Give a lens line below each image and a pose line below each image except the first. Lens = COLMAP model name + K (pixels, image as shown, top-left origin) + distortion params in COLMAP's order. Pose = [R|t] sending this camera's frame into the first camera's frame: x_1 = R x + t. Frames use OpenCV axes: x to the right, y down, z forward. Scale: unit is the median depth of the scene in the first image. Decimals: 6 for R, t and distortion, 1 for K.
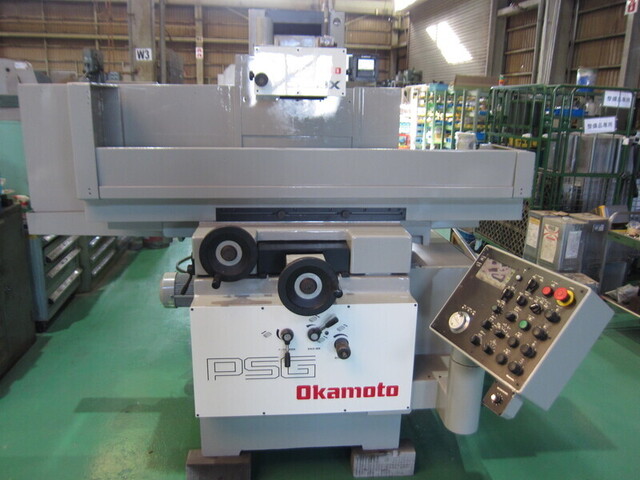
lens RADIAL K [[533.1, 0, 320.0], [0, 533.1, 240.0], [0, 0, 1]] dist [-0.050587, 0.001276]
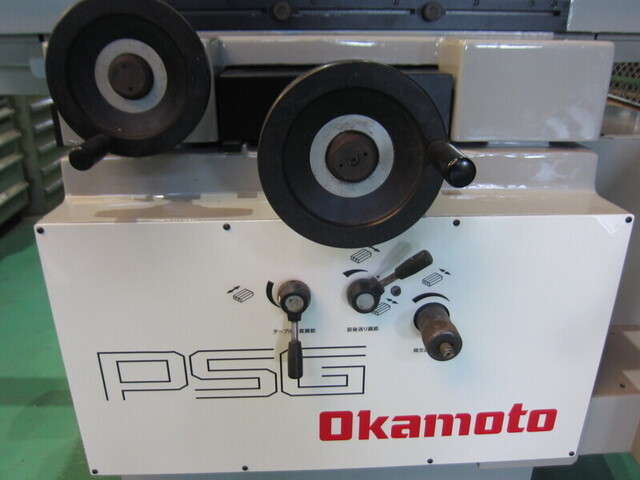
lens RADIAL K [[533.1, 0, 320.0], [0, 533.1, 240.0], [0, 0, 1]] dist [-0.050587, 0.001276]
pose [[0.998804, 0.000515, -0.048882, -0.023548], [0.005906, 0.991347, 0.131134, 0.085846], [0.048526, -0.131266, 0.990159, 0.611833]]
